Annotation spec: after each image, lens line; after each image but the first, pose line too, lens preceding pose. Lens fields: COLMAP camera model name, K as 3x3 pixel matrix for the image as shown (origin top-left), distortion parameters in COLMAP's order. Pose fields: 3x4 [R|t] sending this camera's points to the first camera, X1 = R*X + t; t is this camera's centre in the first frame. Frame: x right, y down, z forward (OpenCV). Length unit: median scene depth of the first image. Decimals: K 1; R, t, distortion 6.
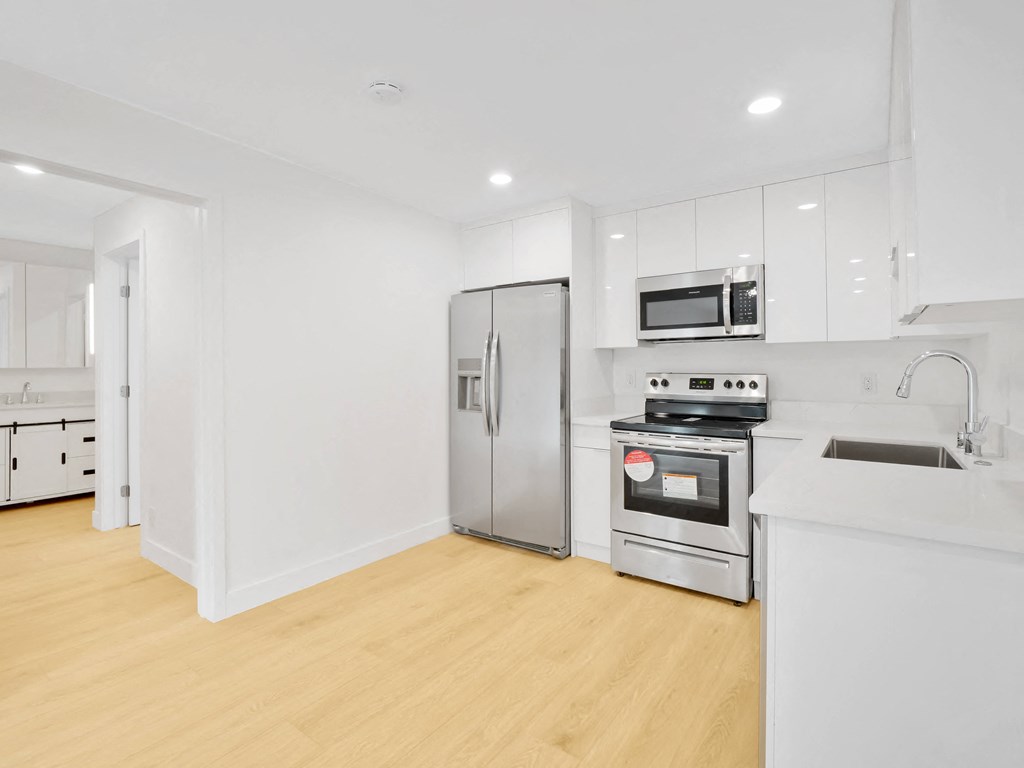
lens RADIAL K [[512.1, 0, 513.0], [0, 512.1, 375.1], [0, 0, 1]] dist [0.001791, 0.000798]
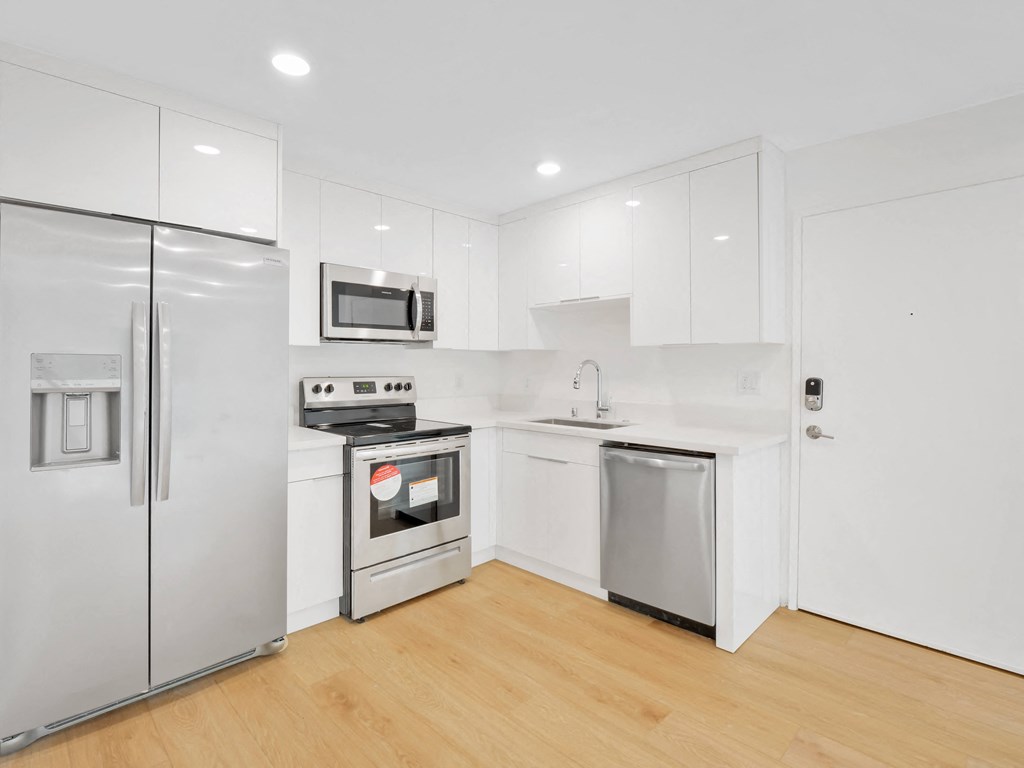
lens RADIAL K [[512.1, 0, 513.0], [0, 512.1, 375.1], [0, 0, 1]] dist [0.001791, 0.000798]
pose [[0.161383, -0.013216, 0.986803, -0.535746], [0.014640, 0.999832, 0.010997, -0.013106], [-0.986783, 0.012672, 0.161549, 0.585023]]
